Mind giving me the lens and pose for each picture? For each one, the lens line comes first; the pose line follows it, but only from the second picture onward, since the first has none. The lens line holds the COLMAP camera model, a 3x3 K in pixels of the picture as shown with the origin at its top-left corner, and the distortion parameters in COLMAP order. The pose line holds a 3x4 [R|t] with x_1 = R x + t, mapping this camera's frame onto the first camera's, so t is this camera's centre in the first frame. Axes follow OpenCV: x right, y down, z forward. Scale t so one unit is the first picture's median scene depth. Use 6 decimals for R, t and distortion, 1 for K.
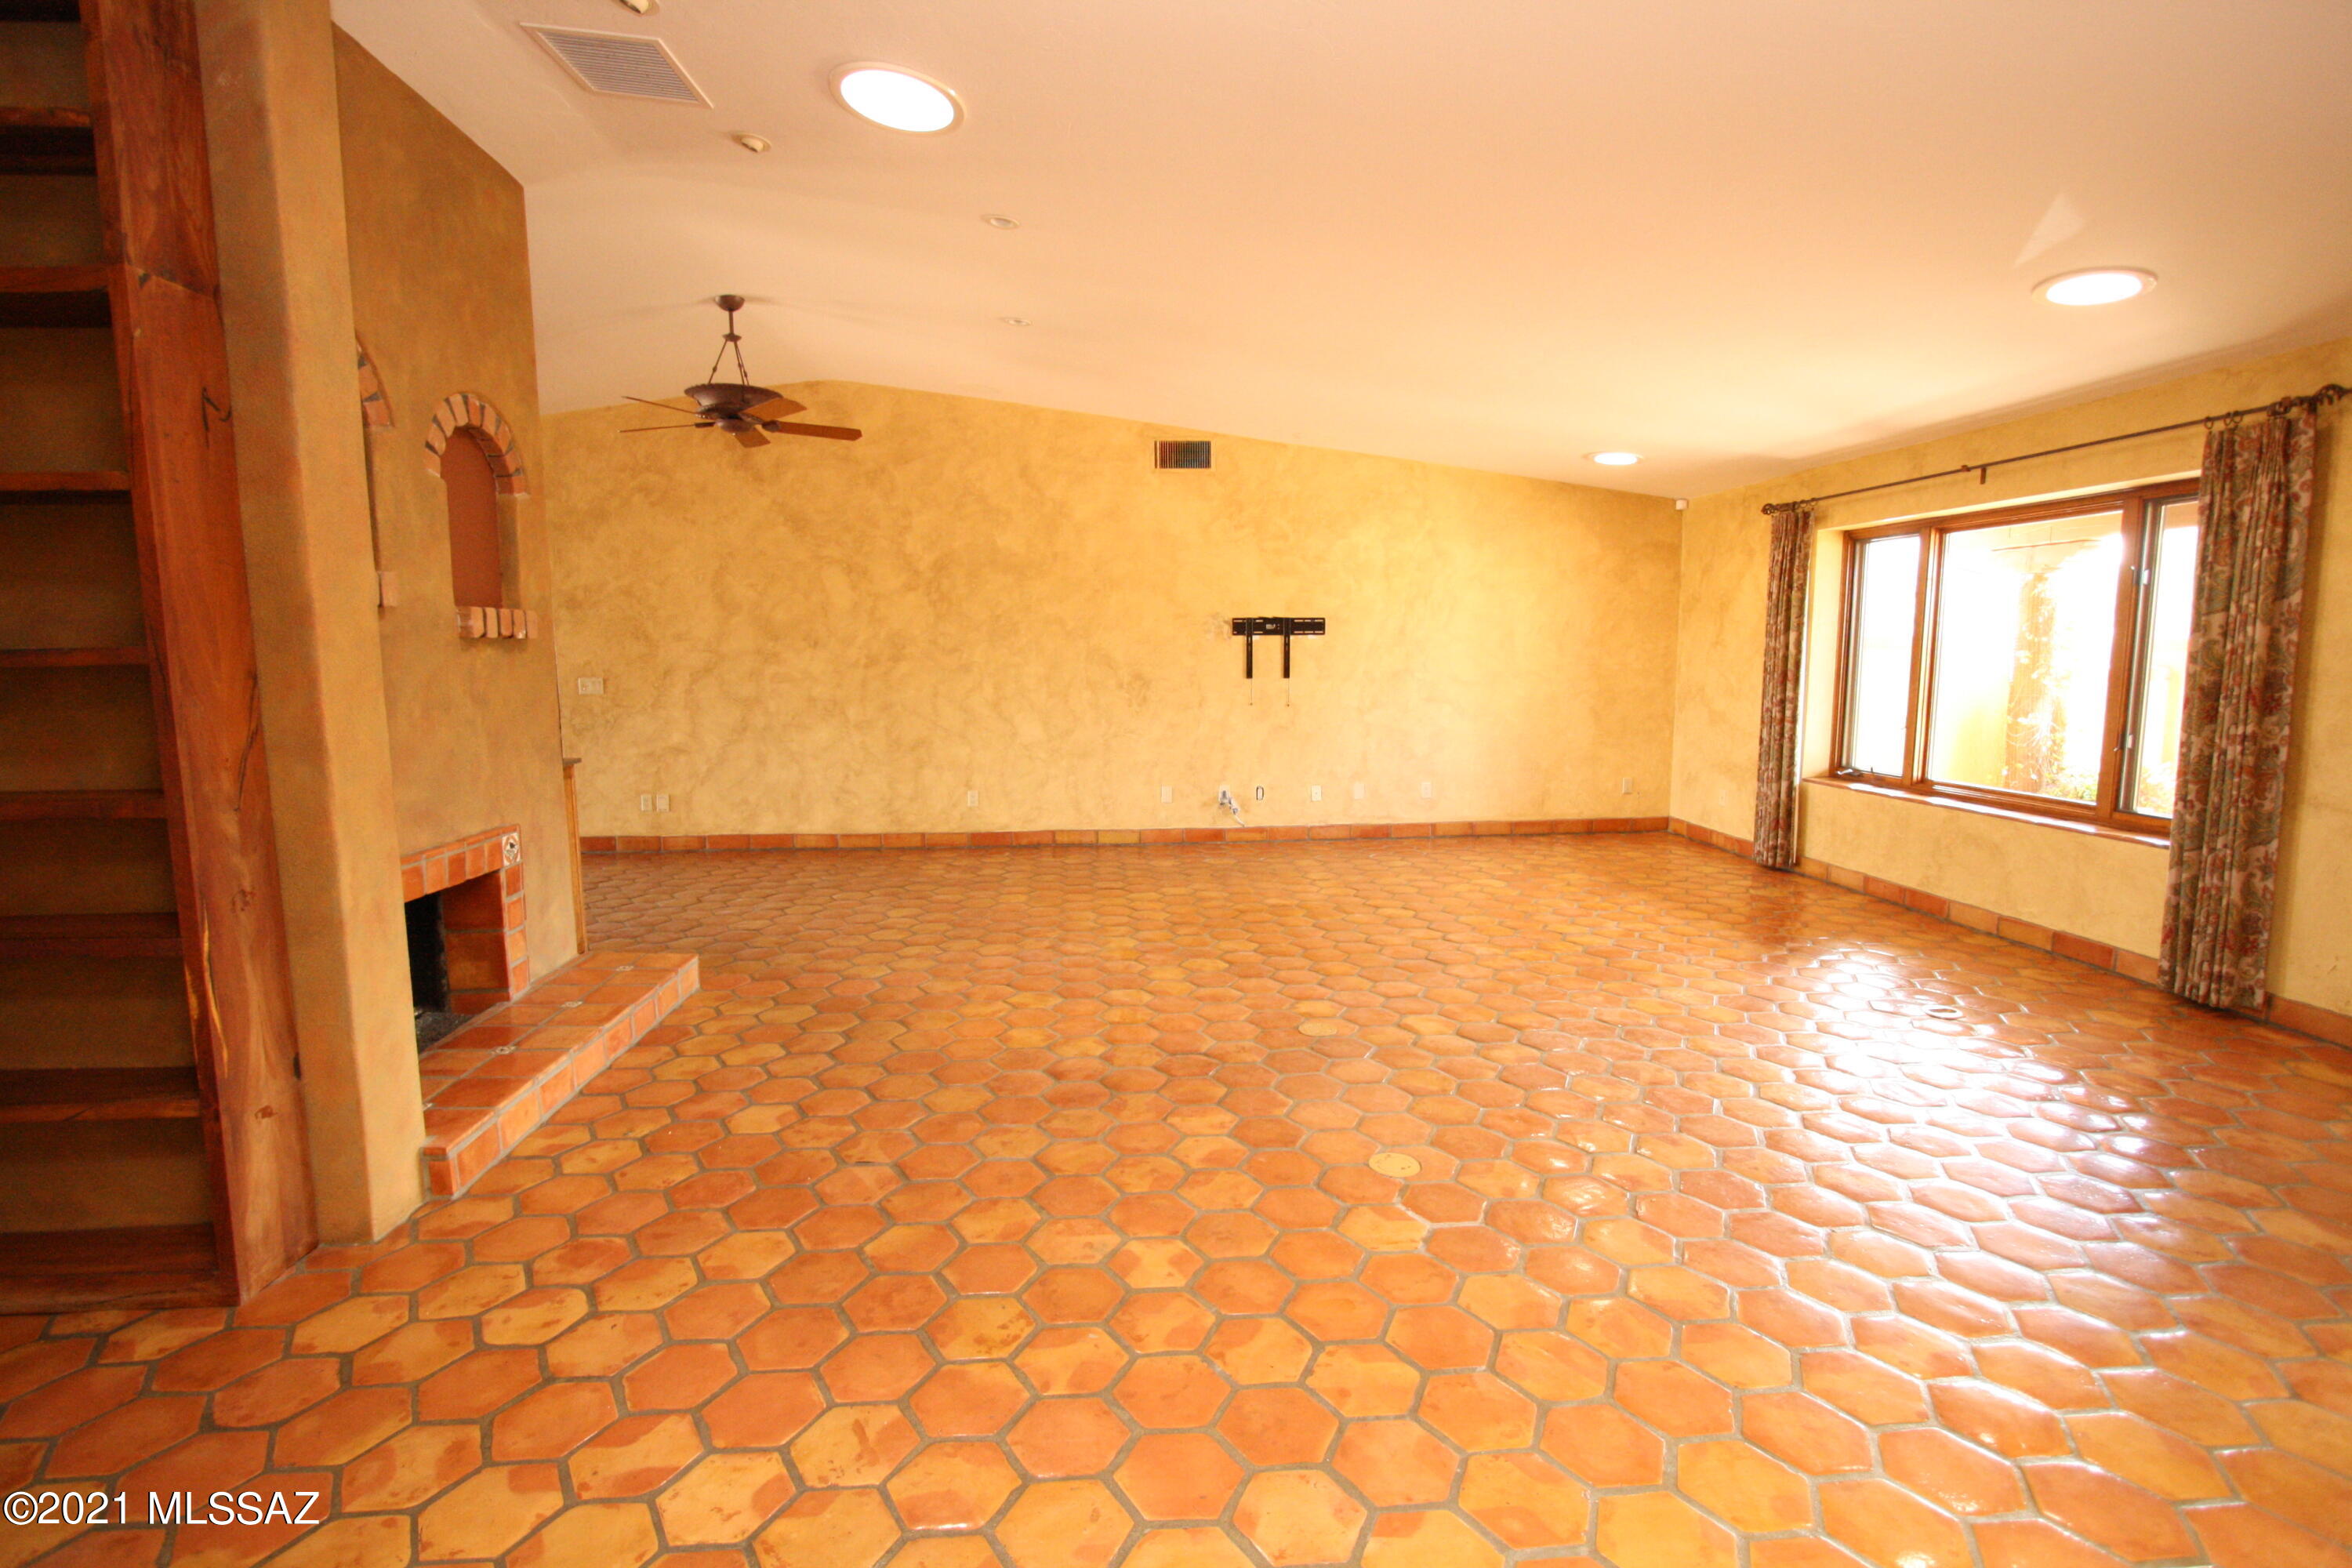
lens RADIAL K [[1130.4, 0, 1176.0], [0, 1130.4, 784.0], [0, 0, 1]] dist [-0.013880, 0.000606]
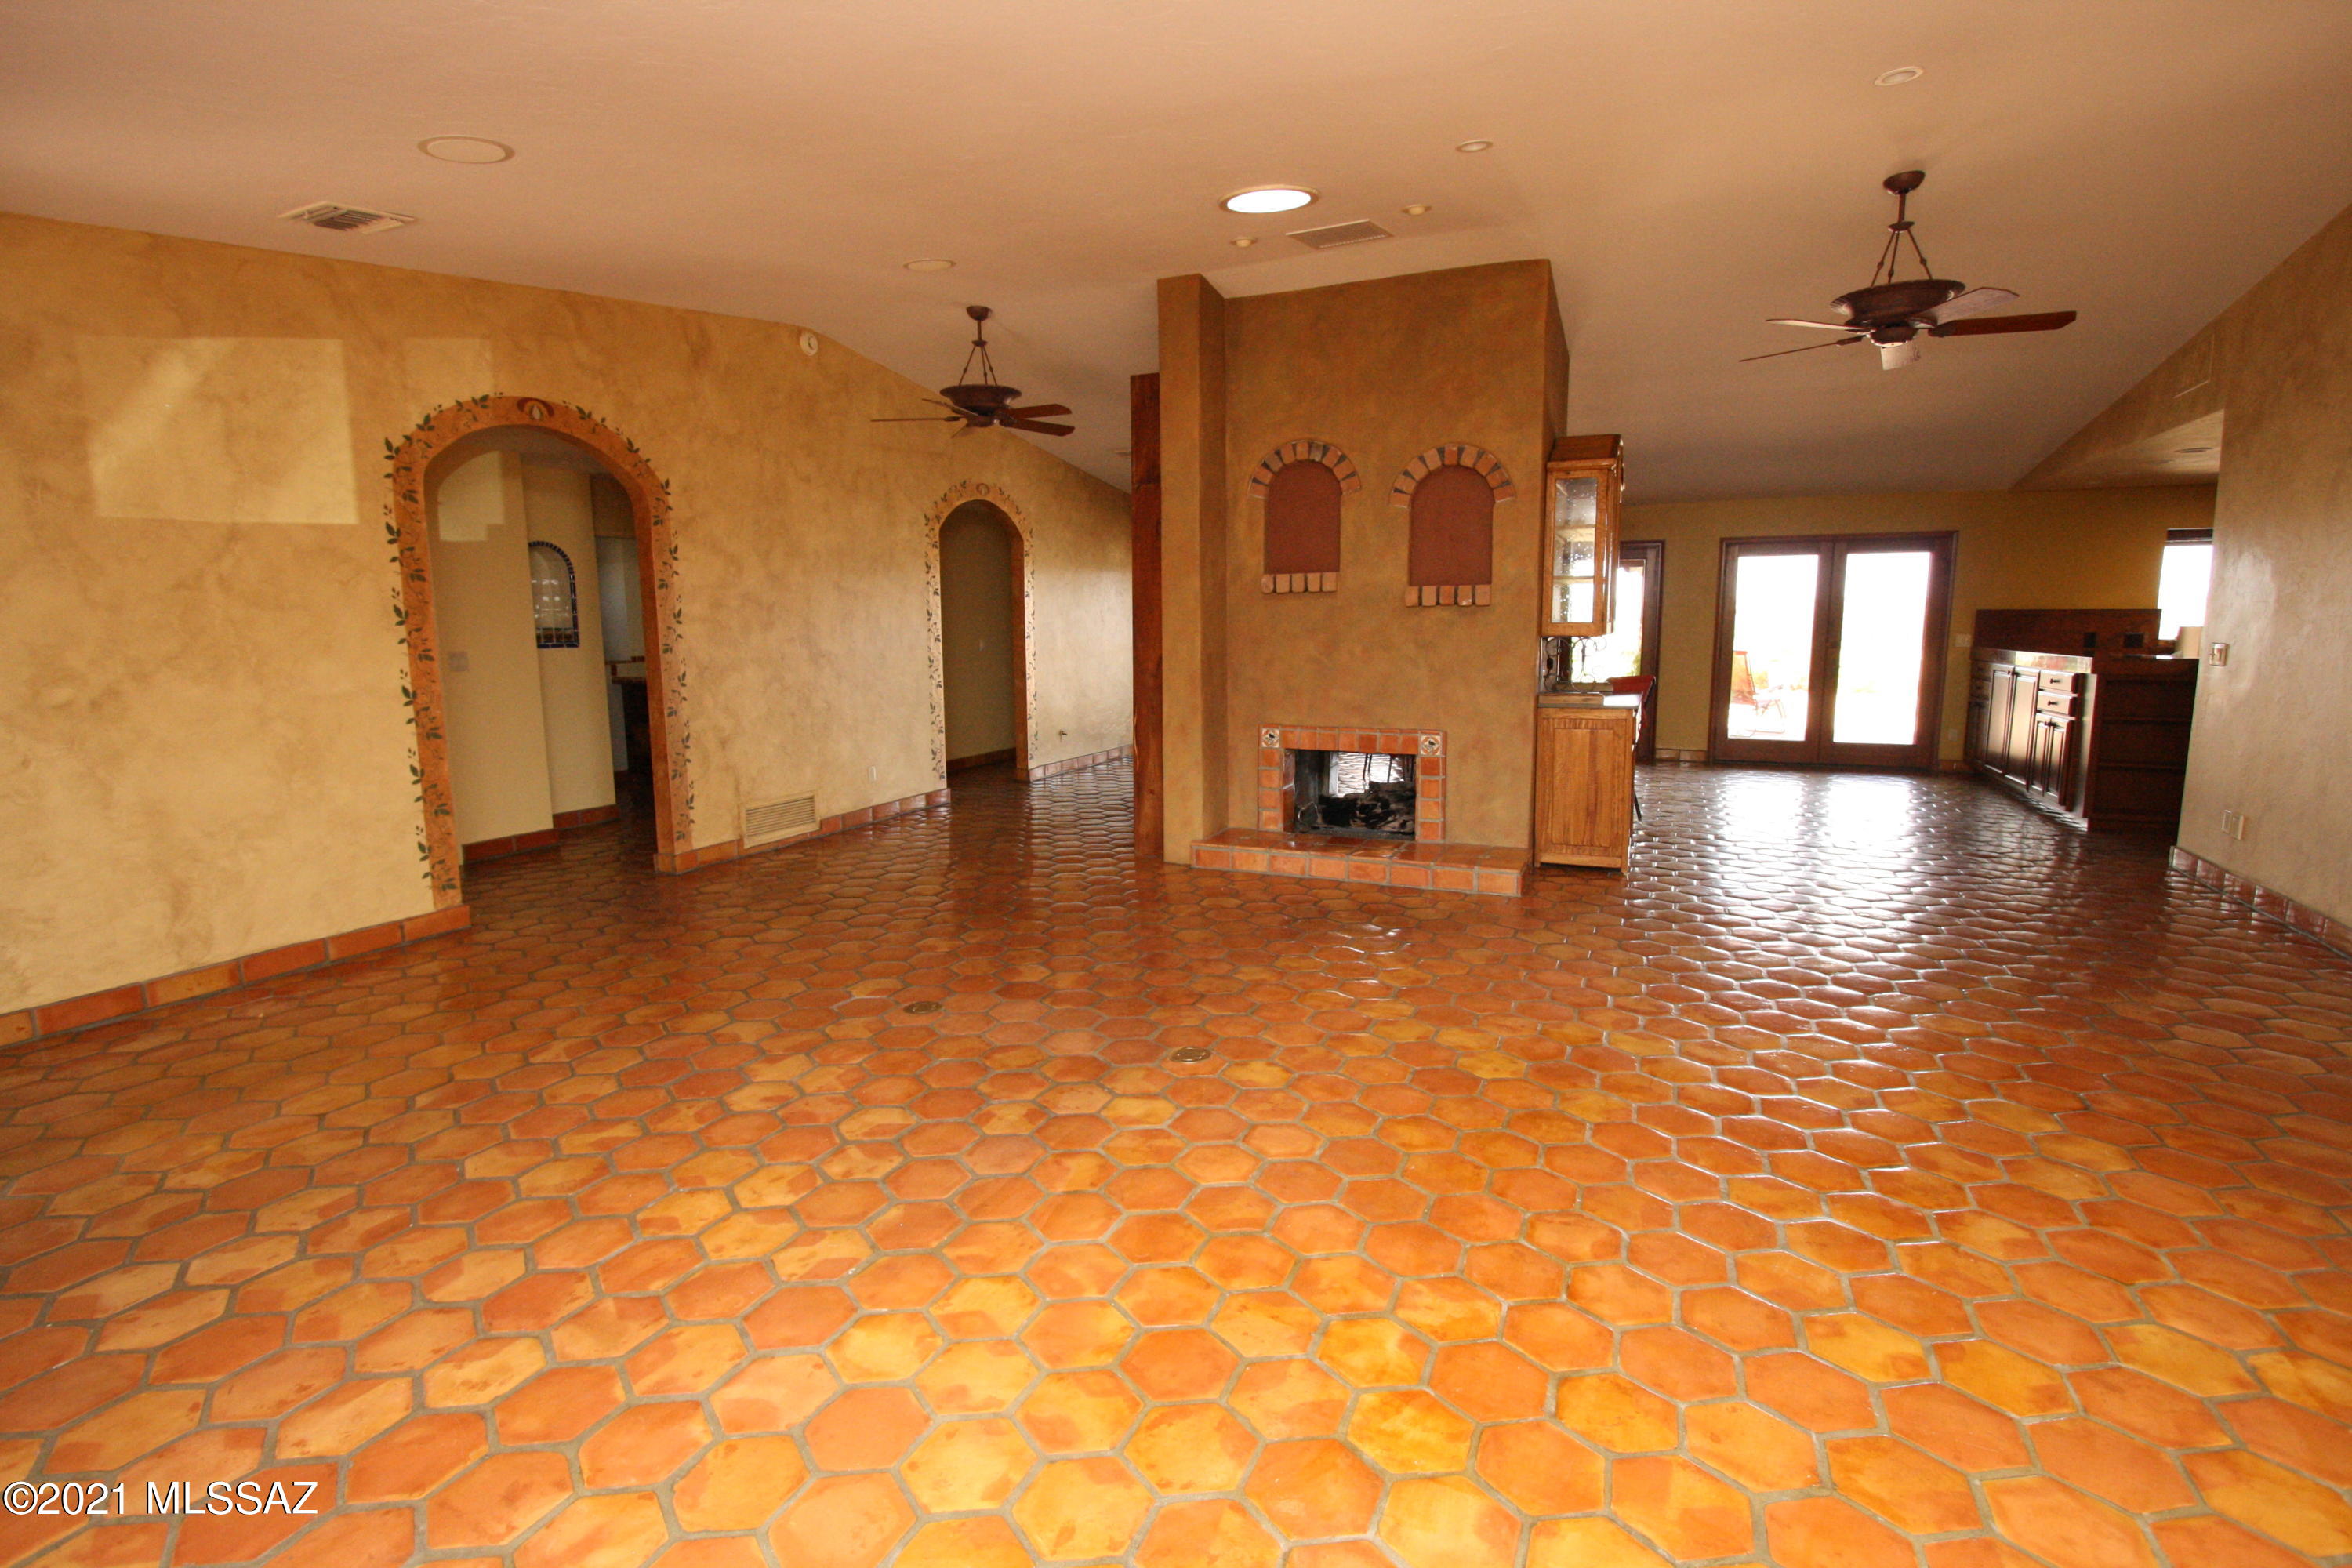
lens RADIAL K [[1130.4, 0, 1176.0], [0, 1130.4, 784.0], [0, 0, 1]] dist [-0.013880, 0.000606]
pose [[-0.500994, 0.129598, -0.855692, 0.943582], [-0.101509, 0.973101, 0.206812, -0.181638], [0.859477, 0.190472, -0.474362, 1.521221]]
